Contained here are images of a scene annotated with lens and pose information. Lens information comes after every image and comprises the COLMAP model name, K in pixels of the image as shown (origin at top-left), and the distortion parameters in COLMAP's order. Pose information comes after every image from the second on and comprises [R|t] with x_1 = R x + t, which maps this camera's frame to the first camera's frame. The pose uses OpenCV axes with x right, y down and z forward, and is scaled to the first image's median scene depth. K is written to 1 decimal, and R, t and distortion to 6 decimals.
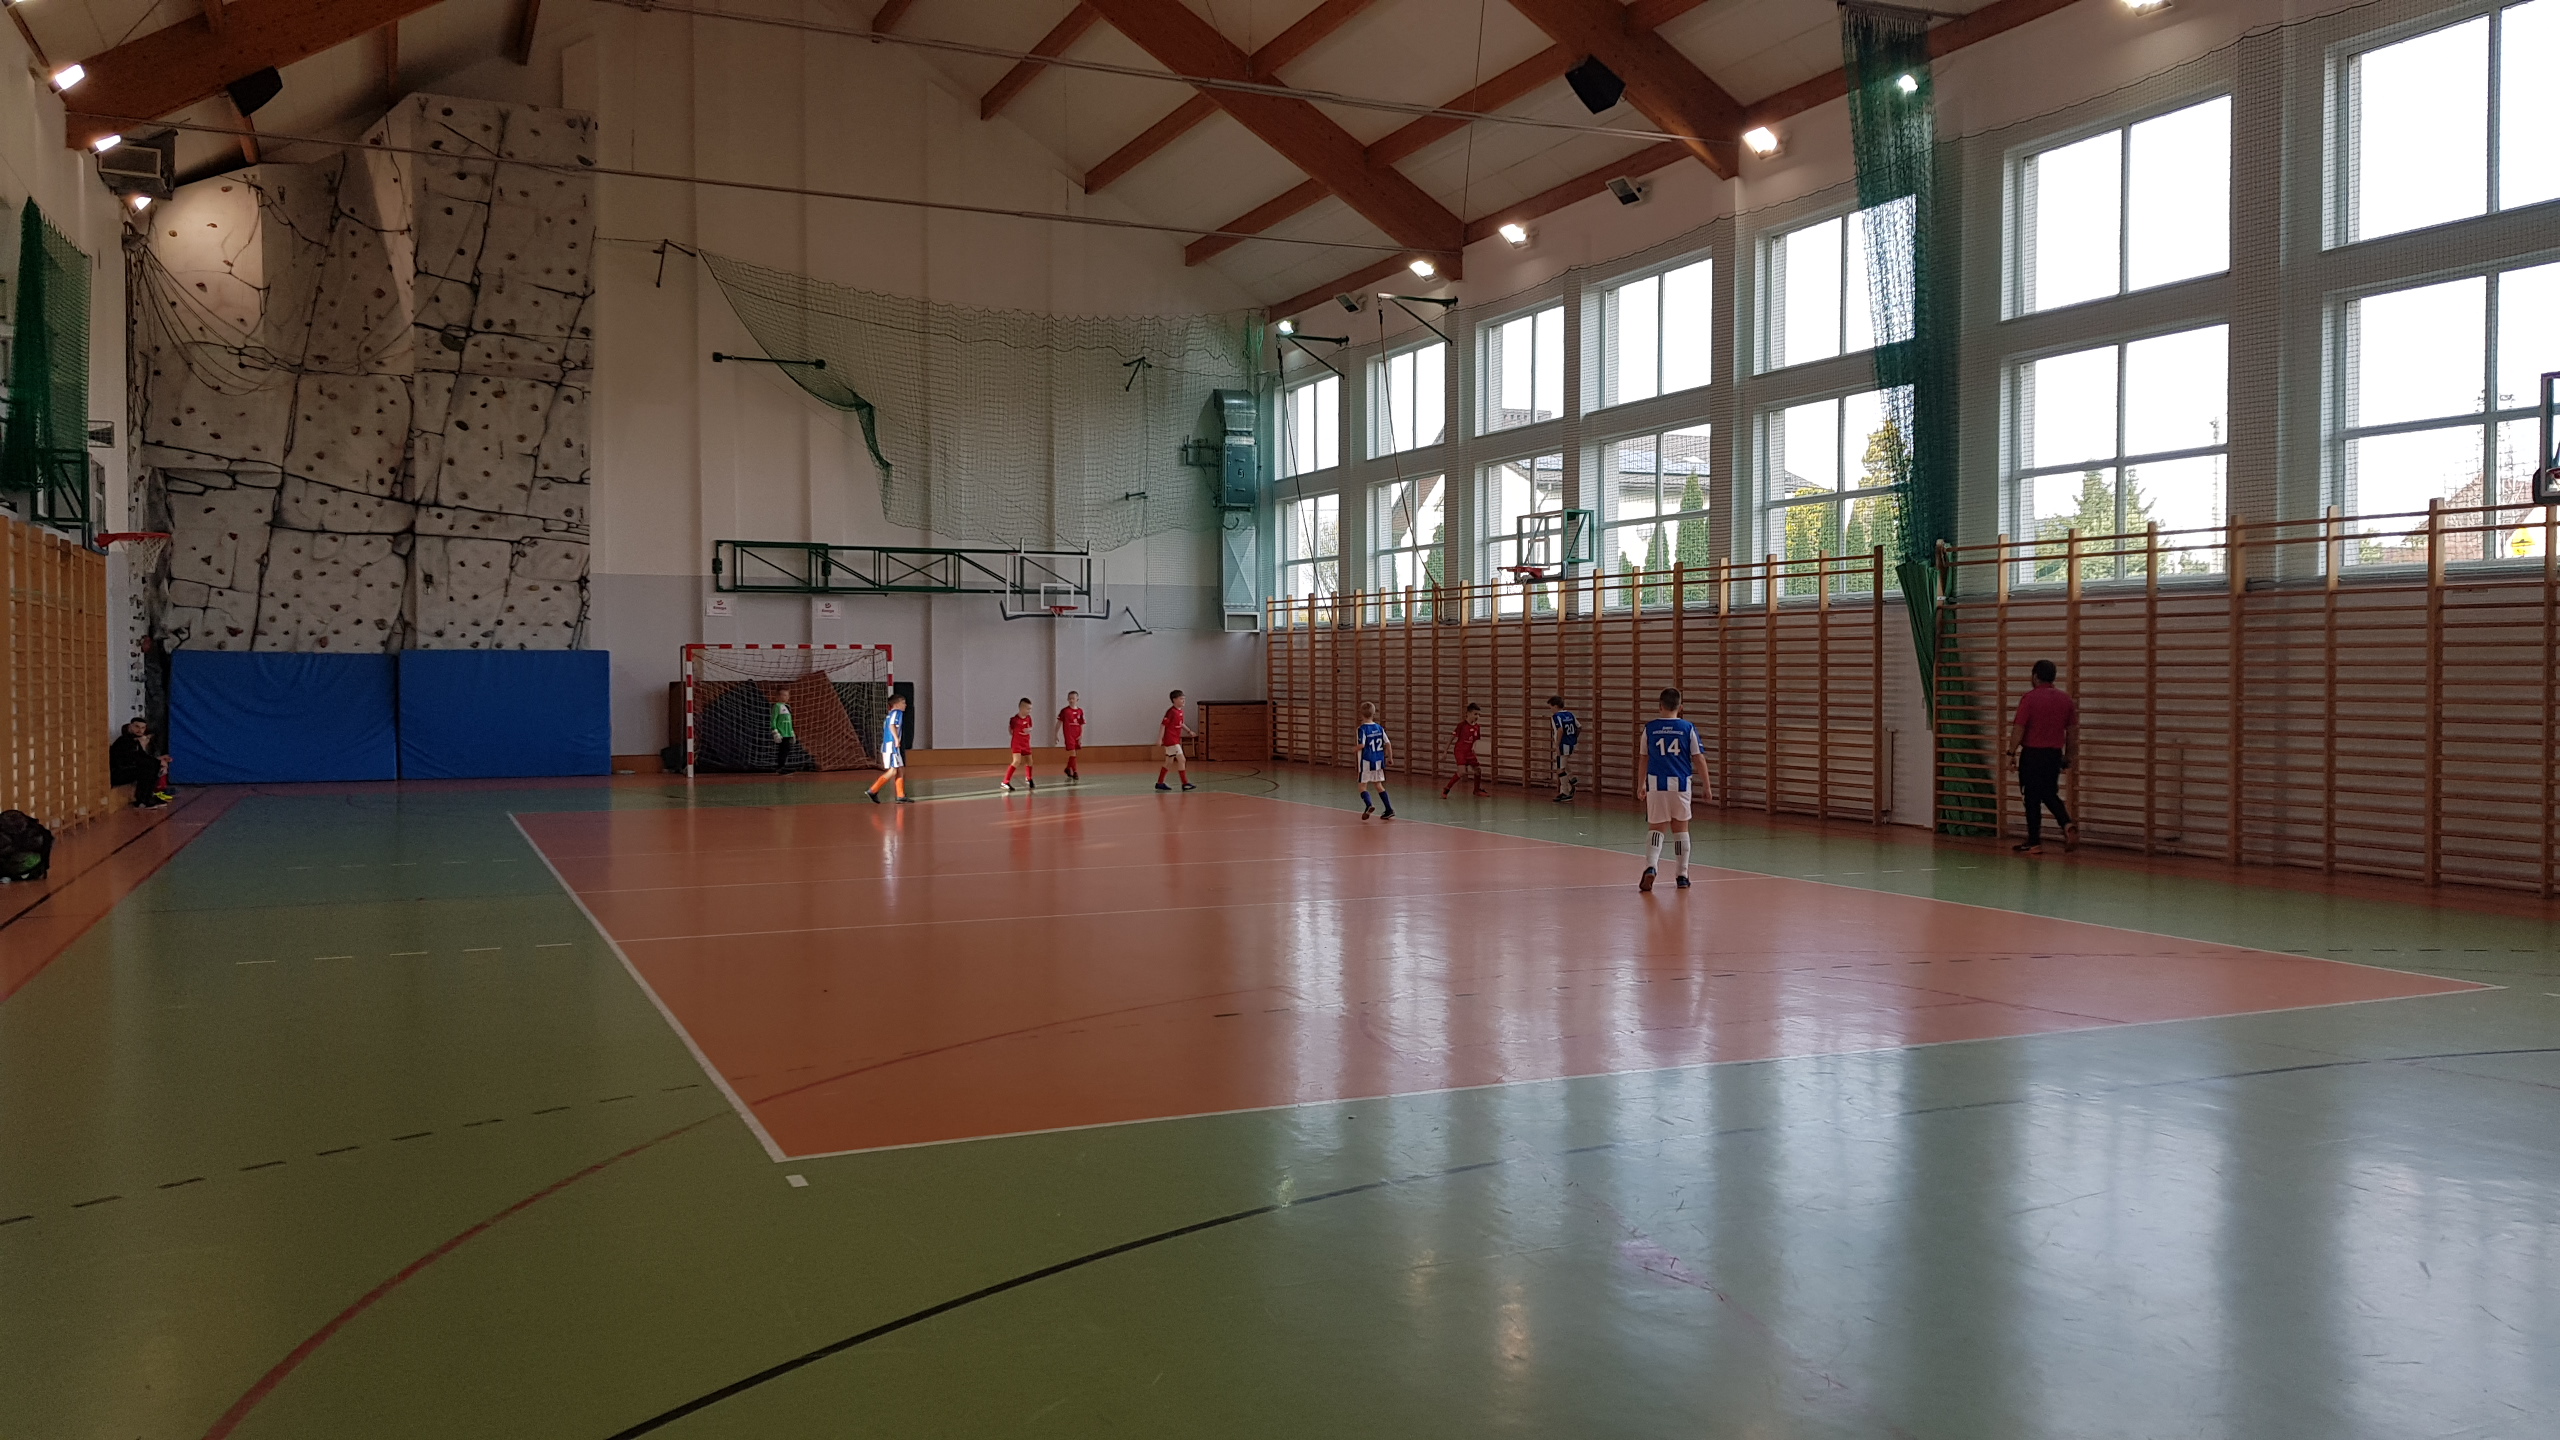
lens RADIAL K [[1963.0, 0, 1309.6], [0, 1963.0, 717.8], [0, 0, 1]] dist [0.089387, -0.149730]
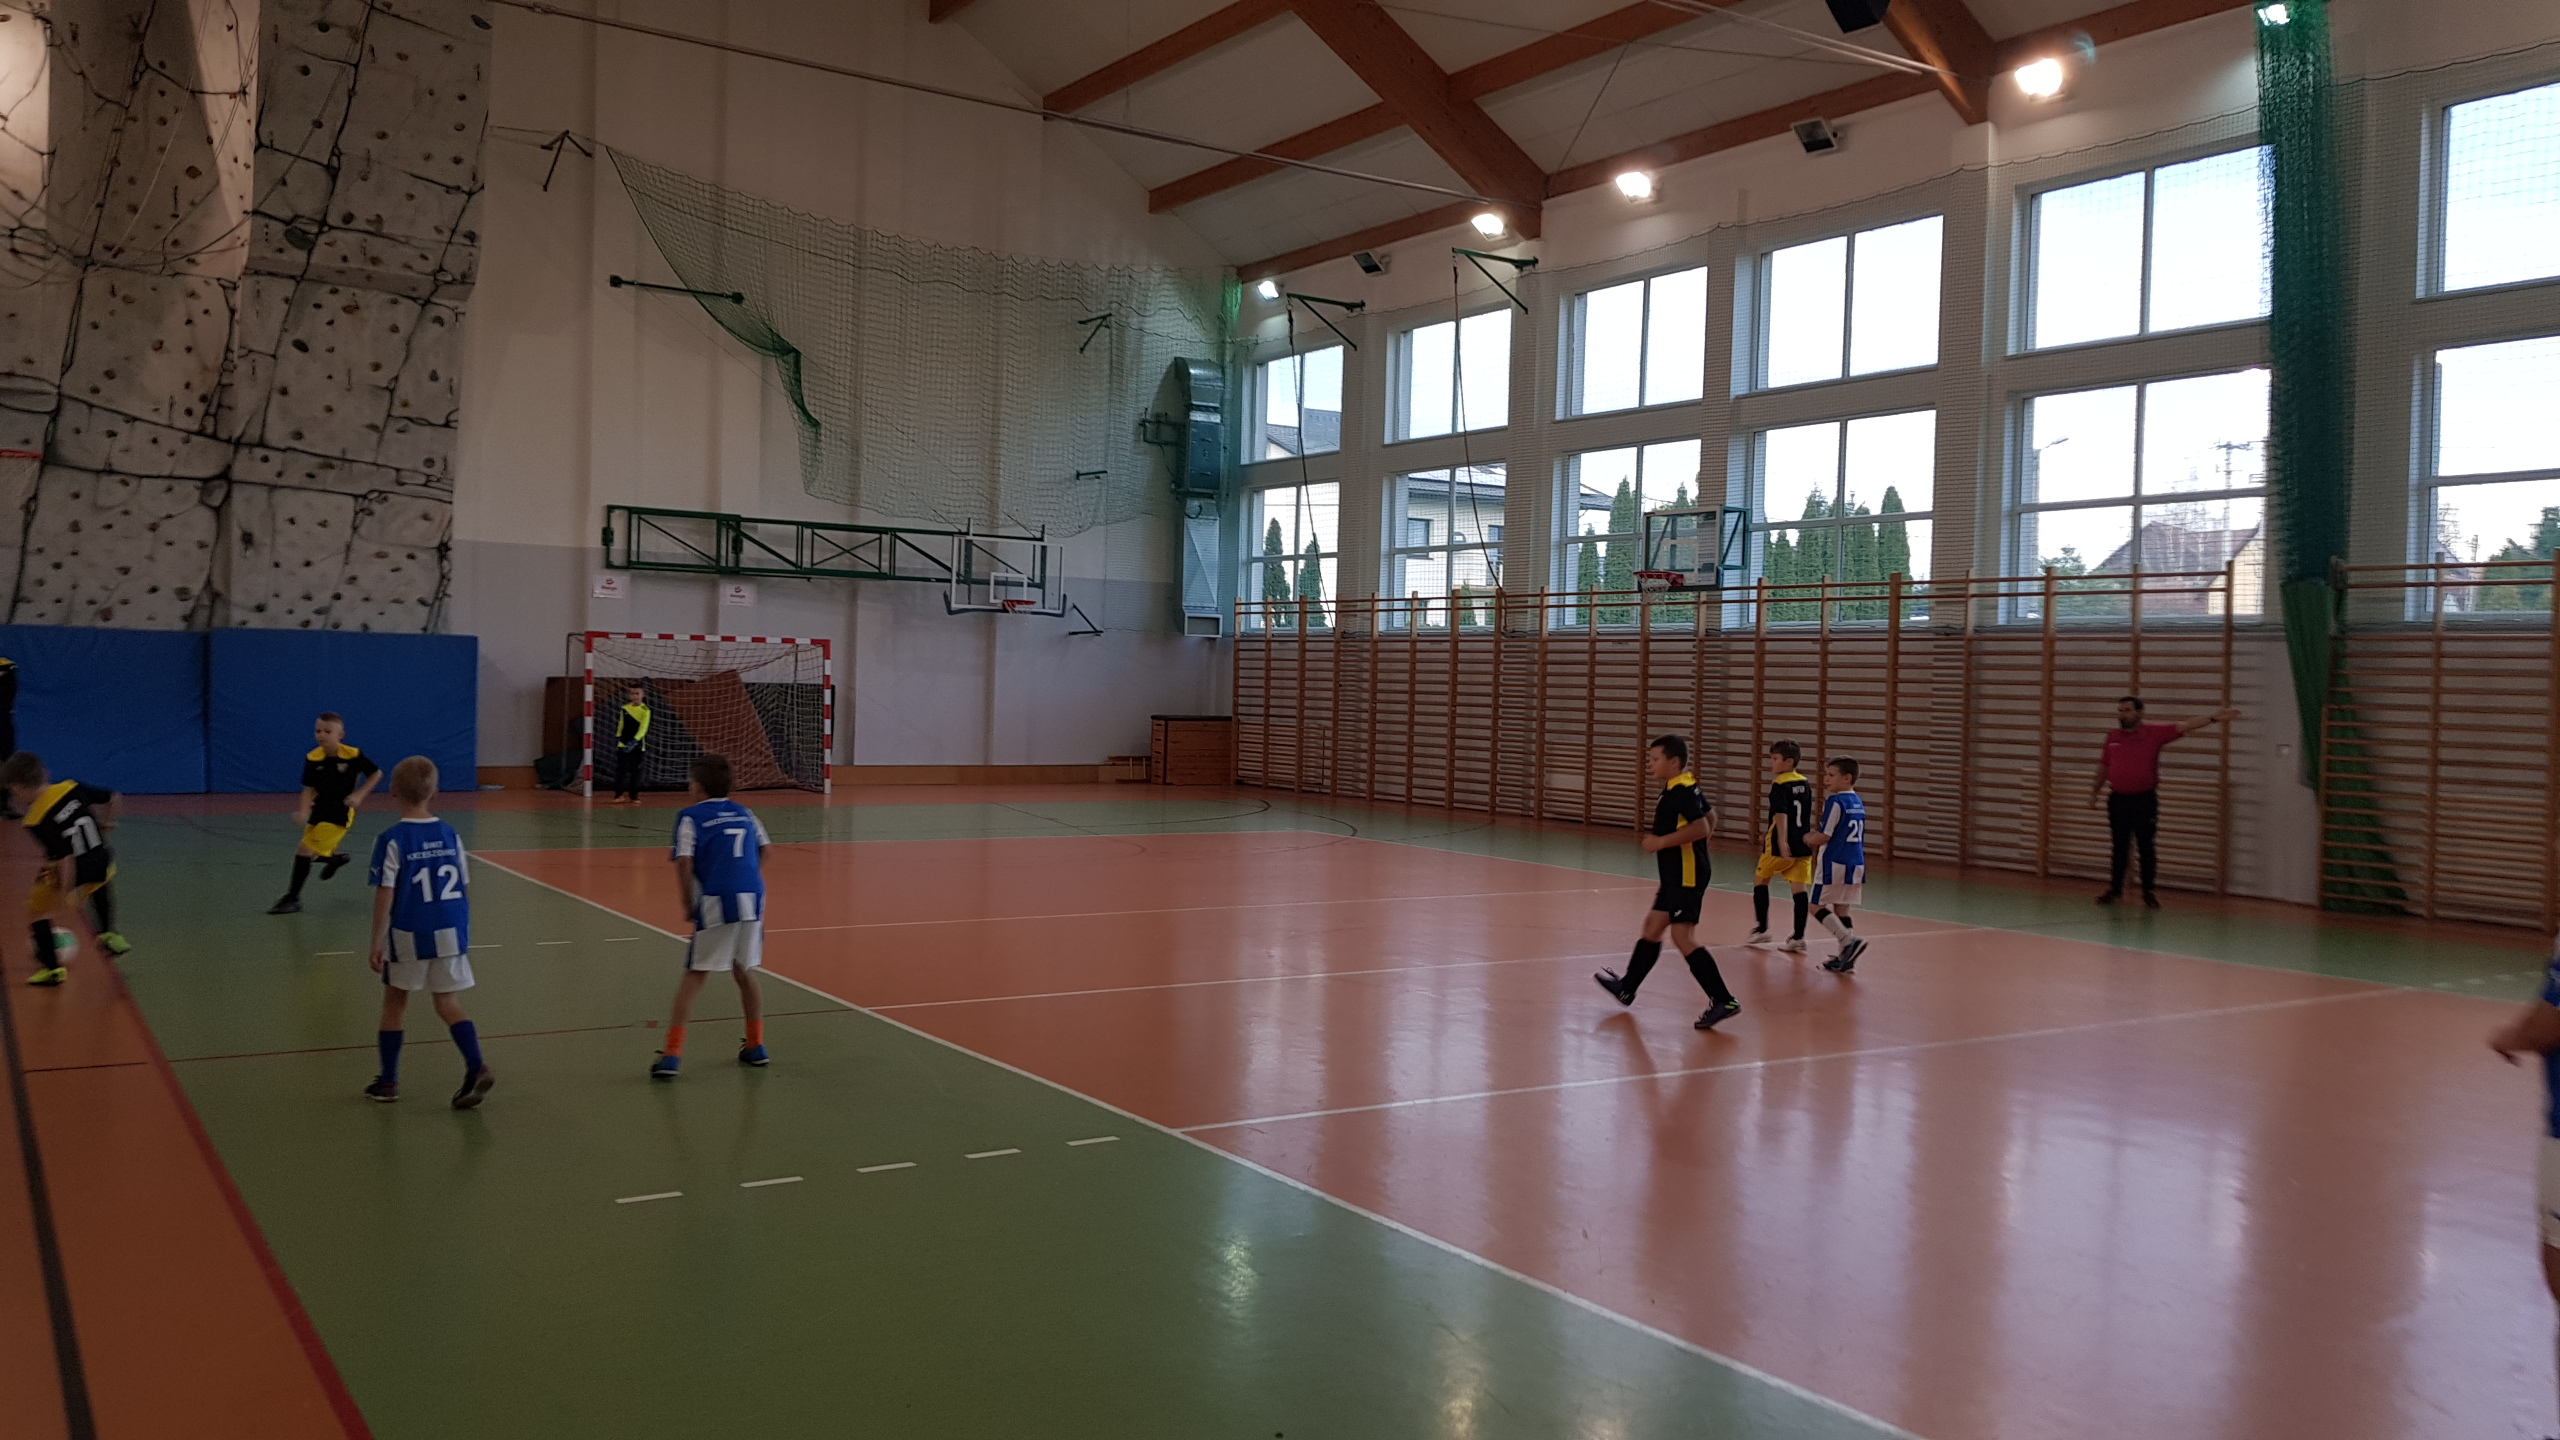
lens RADIAL K [[1963.0, 0, 1262.6], [0, 1963.0, 719.8], [0, 0, 1]] dist [0.089387, -0.149730]
pose [[0.987344, 0.024512, 0.156685, -0.168607], [-0.024052, 0.999699, -0.004829, -0.004061], [-0.156756, 0.001000, 0.987637, 0.159621]]
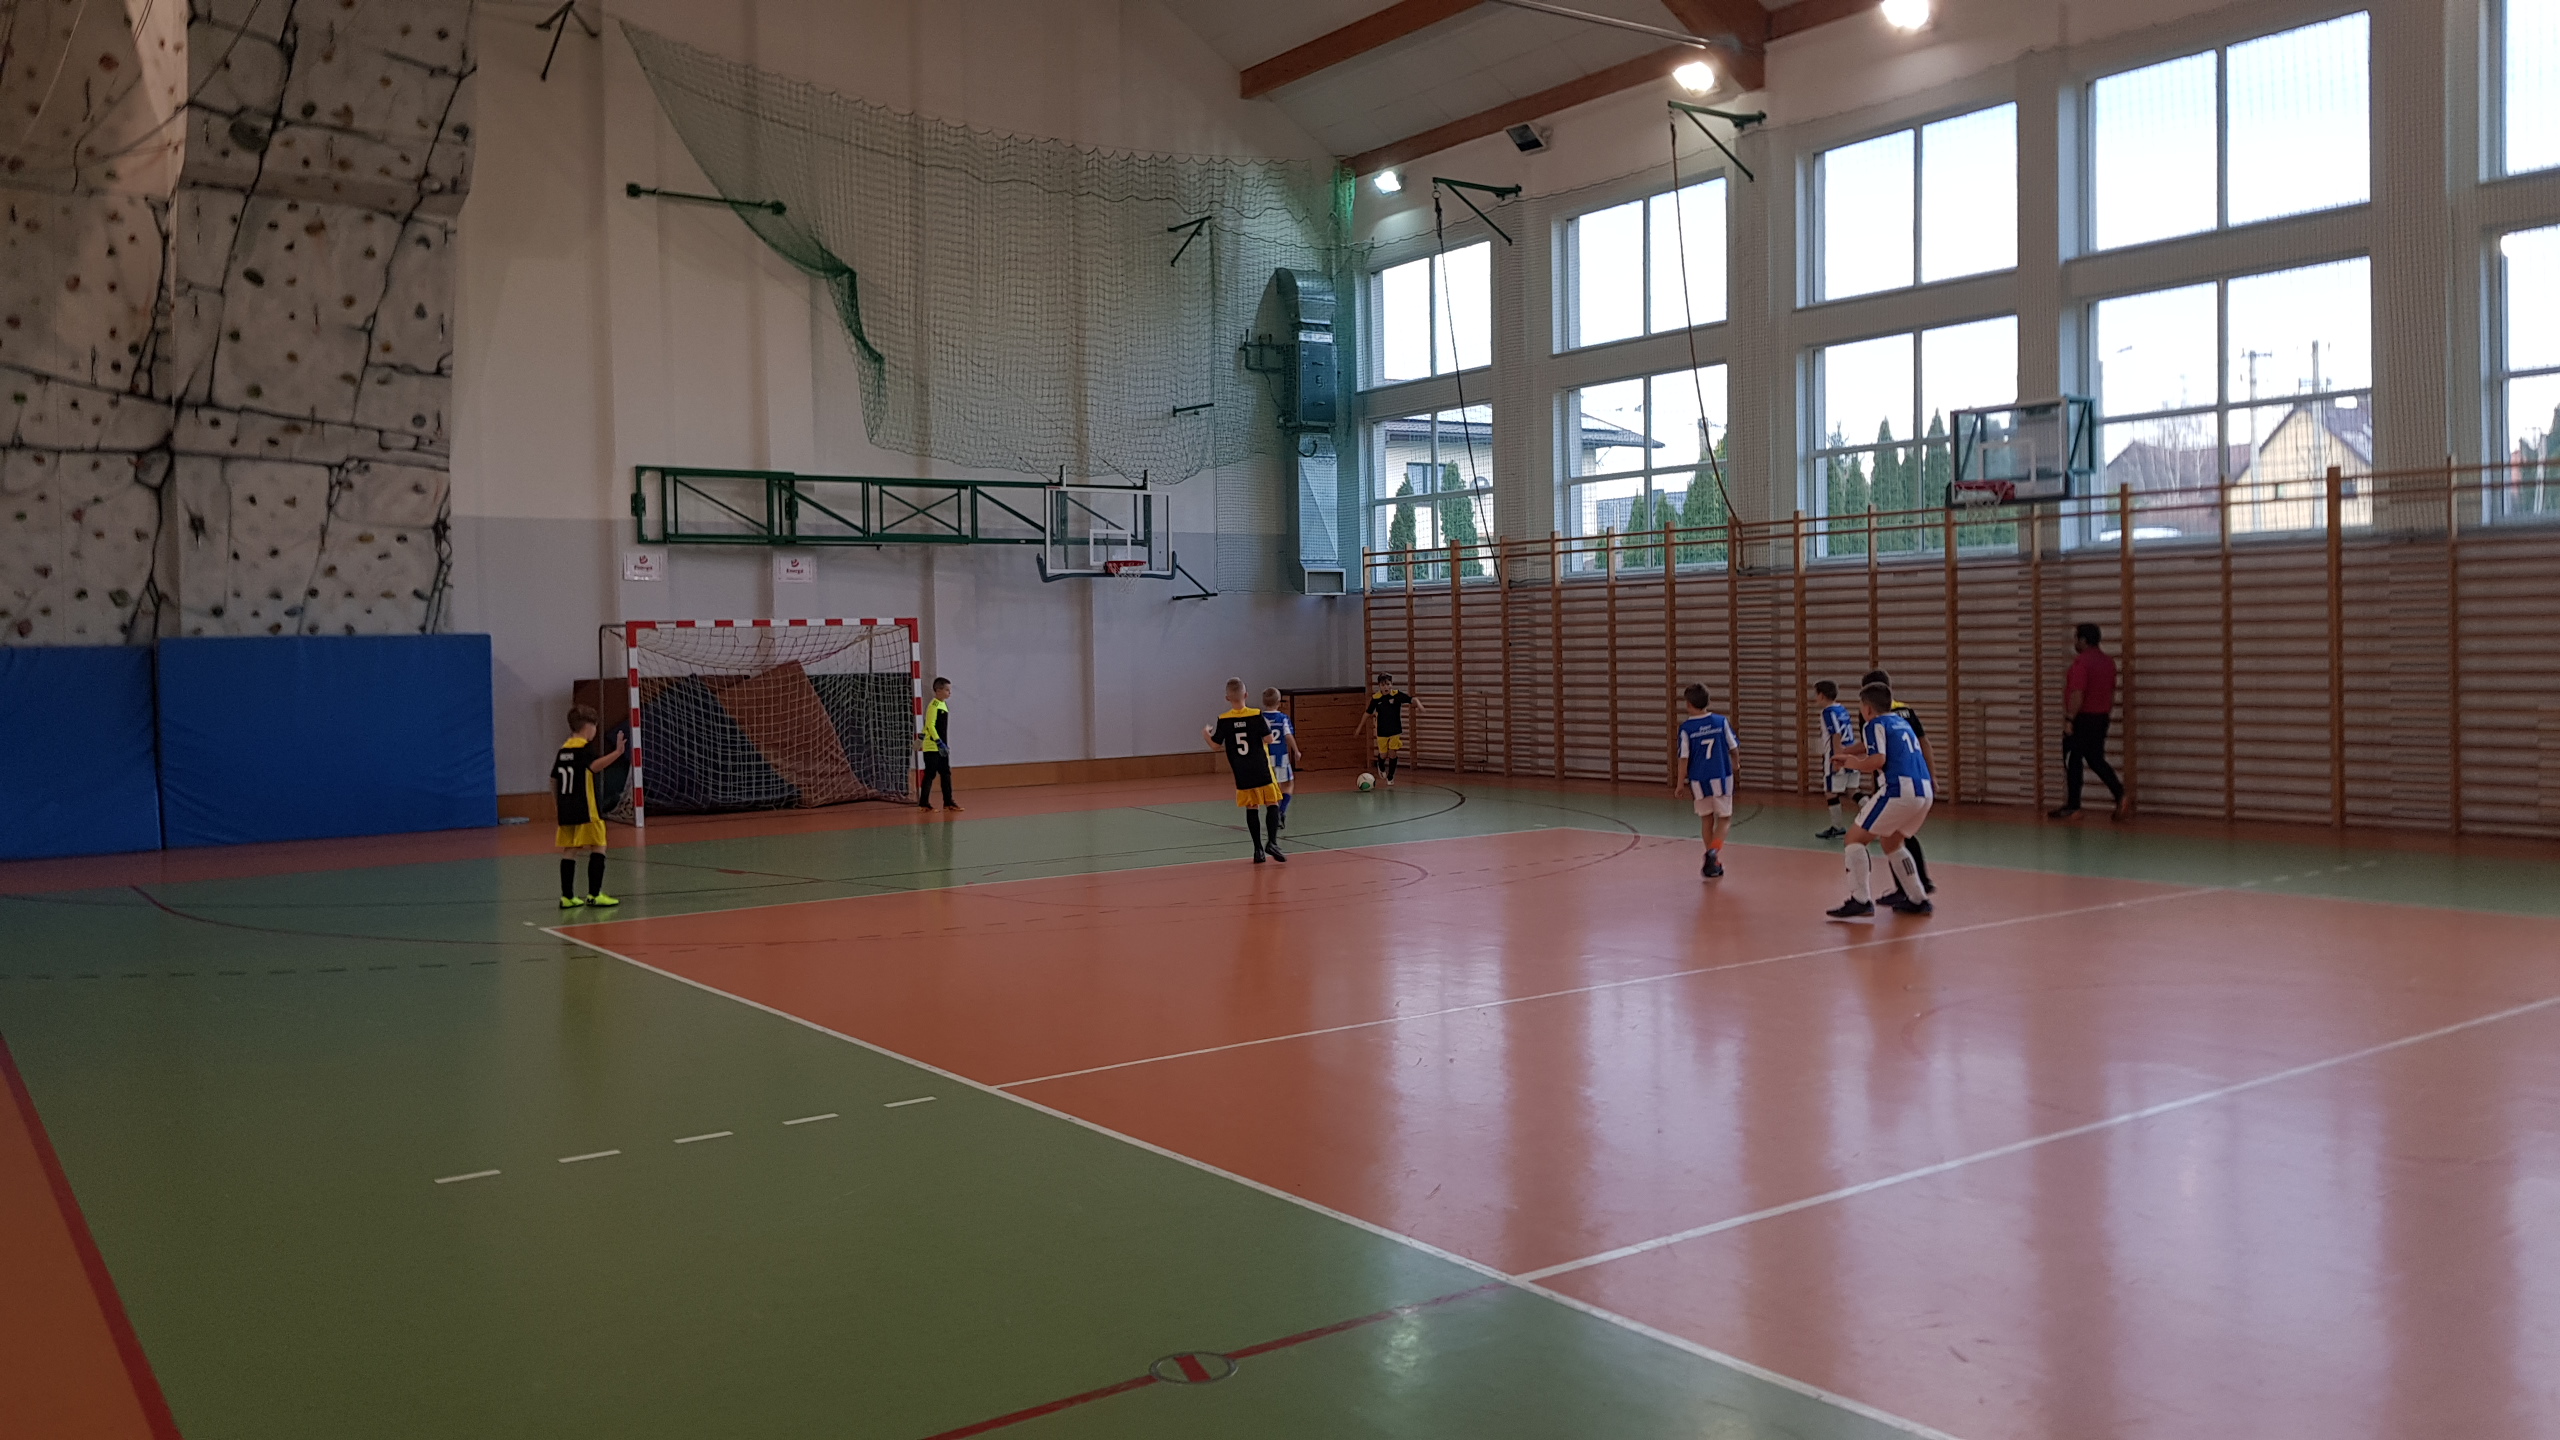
lens RADIAL K [[1963.0, 0, 1249.6], [0, 1963.0, 694.6], [0, 0, 1]] dist [0.089387, -0.149730]
pose [[0.981818, -0.023832, 0.188324, -0.238103], [0.024207, 0.999707, 0.000309, -0.008398], [-0.188276, 0.004255, 0.982107, 0.324104]]
